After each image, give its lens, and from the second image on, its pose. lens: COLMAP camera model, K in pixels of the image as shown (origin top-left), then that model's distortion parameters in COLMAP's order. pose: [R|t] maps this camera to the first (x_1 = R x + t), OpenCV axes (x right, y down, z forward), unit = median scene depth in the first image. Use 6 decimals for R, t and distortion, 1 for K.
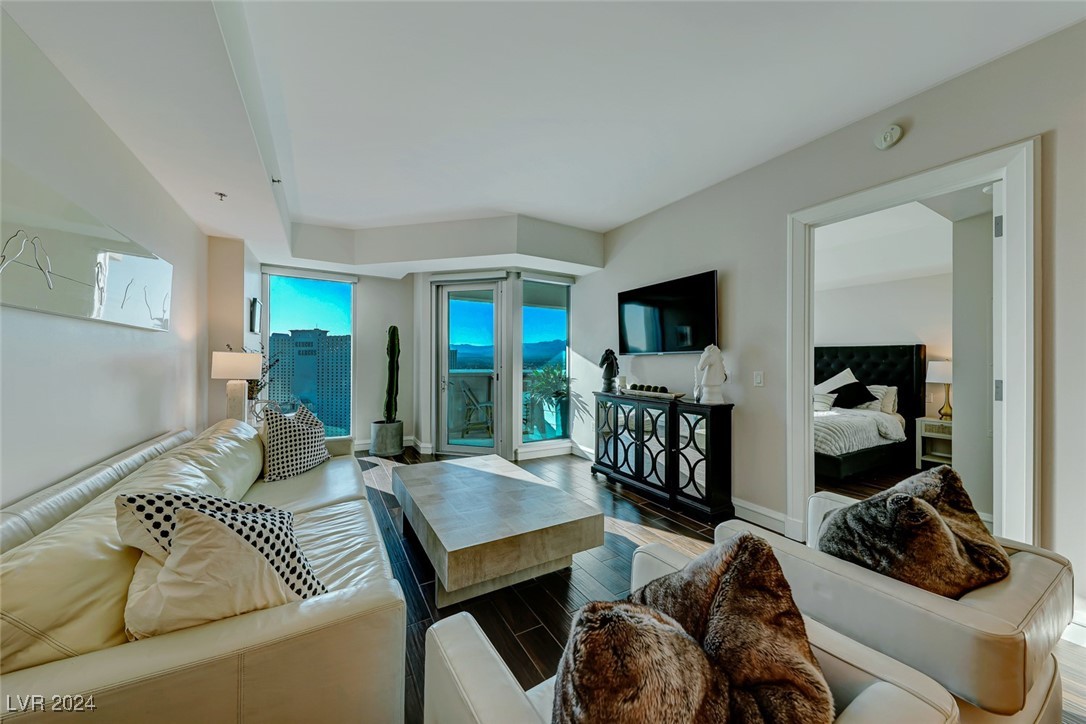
lens RADIAL K [[377.0, 0, 541.0], [0, 377.0, 360.5], [0, 0, 1]] dist [0.002414, -0.001273]
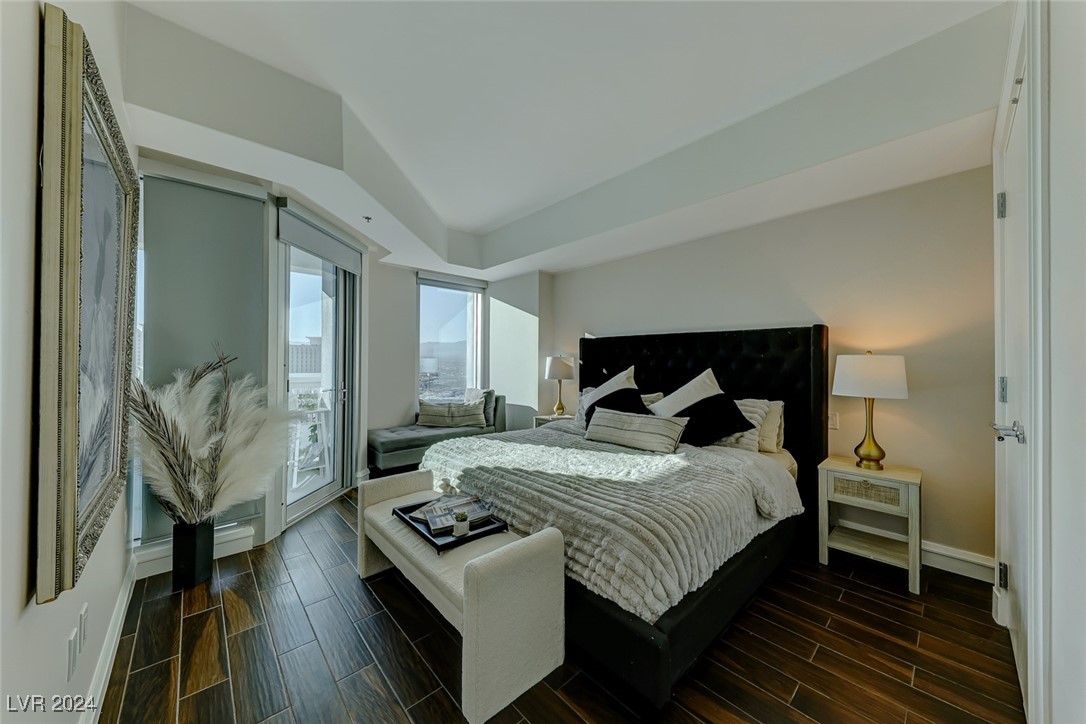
lens RADIAL K [[377.0, 0, 531.8], [0, 377.0, 360.0], [0, 0, 1]] dist [0.002414, -0.001273]
pose [[0.979602, -0.004941, 0.200888, 0.481106], [0.004860, 0.999988, 0.000899, 0.005717], [-0.200890, 0.000096, 0.979614, 0.544346]]
